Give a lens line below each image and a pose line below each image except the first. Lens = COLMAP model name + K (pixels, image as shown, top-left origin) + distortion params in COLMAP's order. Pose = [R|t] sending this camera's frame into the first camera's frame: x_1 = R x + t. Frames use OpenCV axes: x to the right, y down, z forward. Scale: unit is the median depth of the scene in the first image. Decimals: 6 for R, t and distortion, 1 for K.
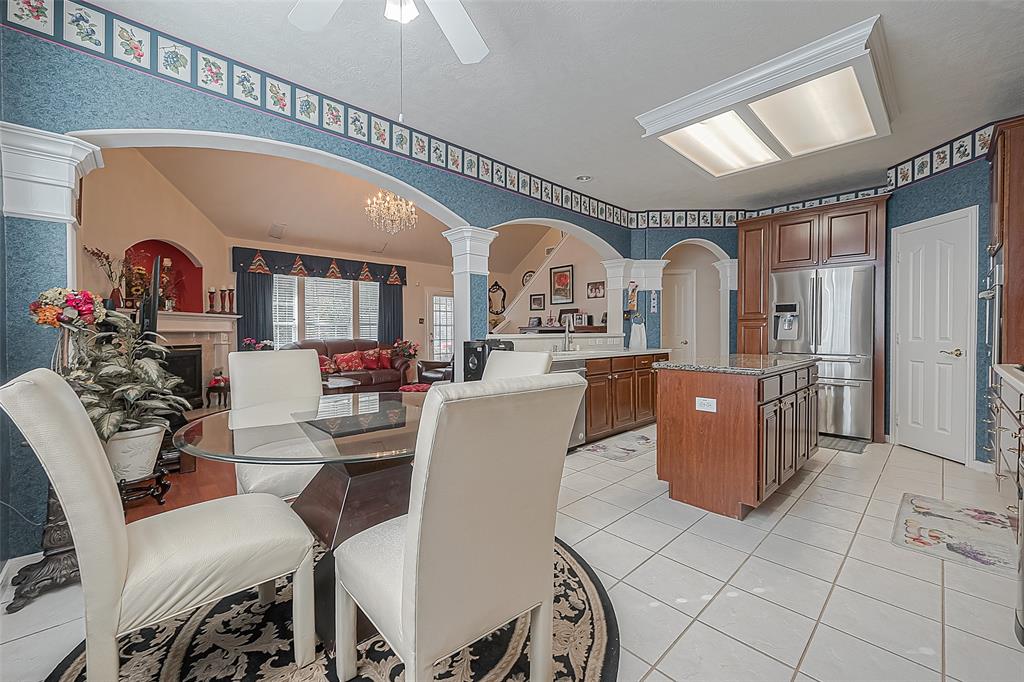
lens RADIAL K [[413.5, 0, 513.0], [0, 413.5, 338.3], [0, 0, 1]] dist [-0.001211, -0.000127]
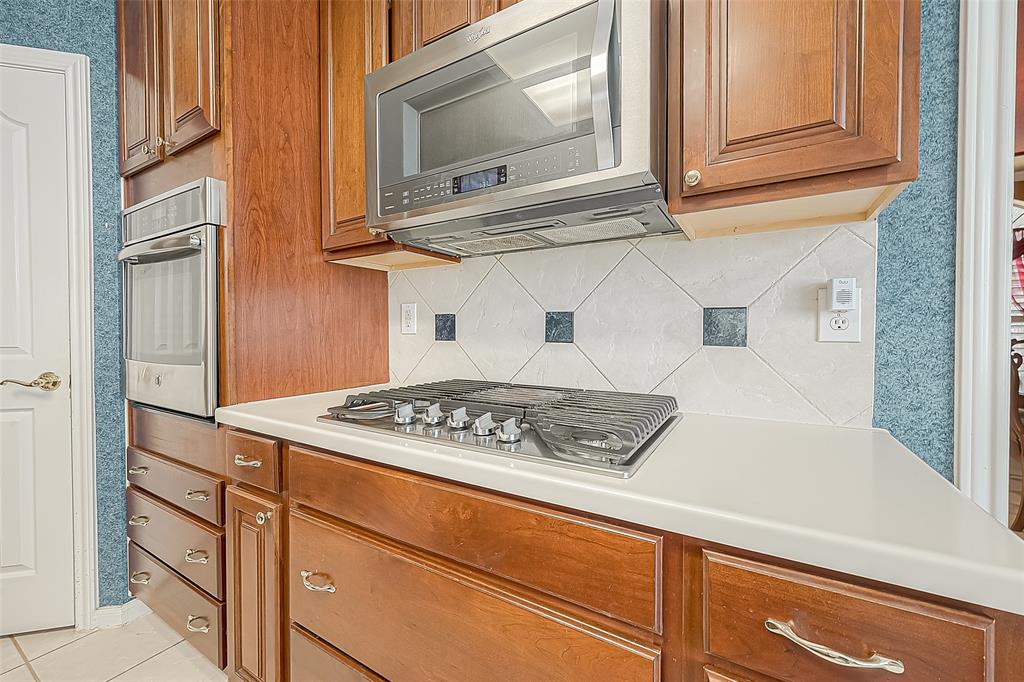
lens RADIAL K [[413.5, 0, 513.0], [0, 413.5, 338.3], [0, 0, 1]] dist [-0.001211, -0.000127]
pose [[-0.281122, -0.015158, 0.959552, 0.351675], [0.018568, 0.999602, 0.021231, -0.007035], [-0.959492, 0.023785, -0.280729, 0.437505]]
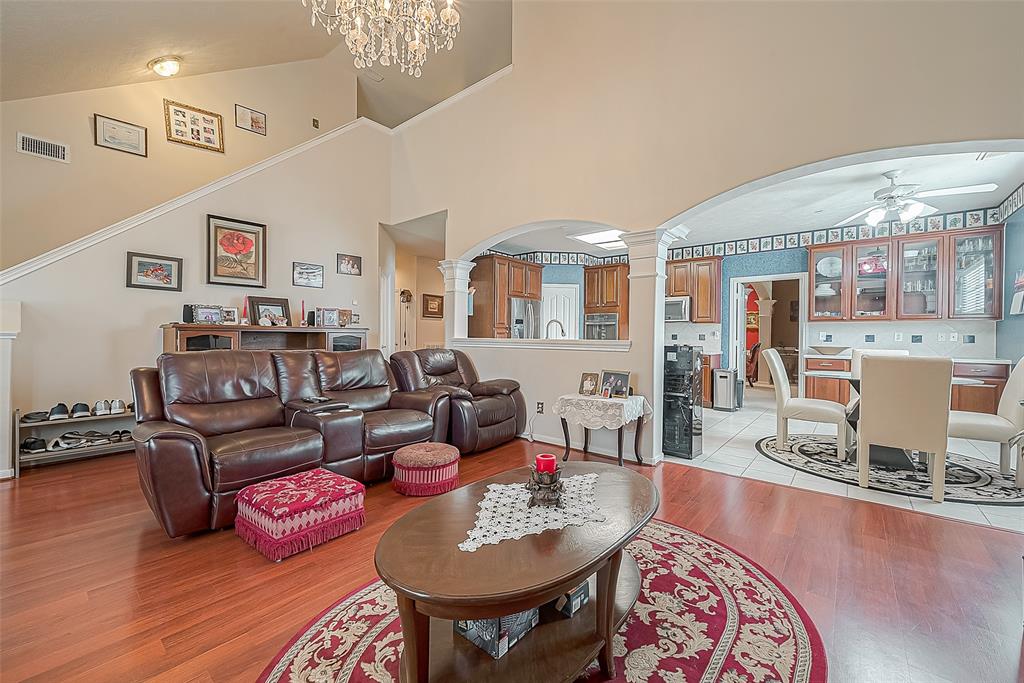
lens RADIAL K [[413.5, 0, 513.0], [0, 413.5, 338.8], [0, 0, 1]] dist [-0.001211, -0.000127]
pose [[-0.130135, -0.004805, 0.991485, -0.773568], [0.009763, 0.999934, 0.006127, -0.015641], [-0.991448, 0.010477, -0.130079, 1.082329]]
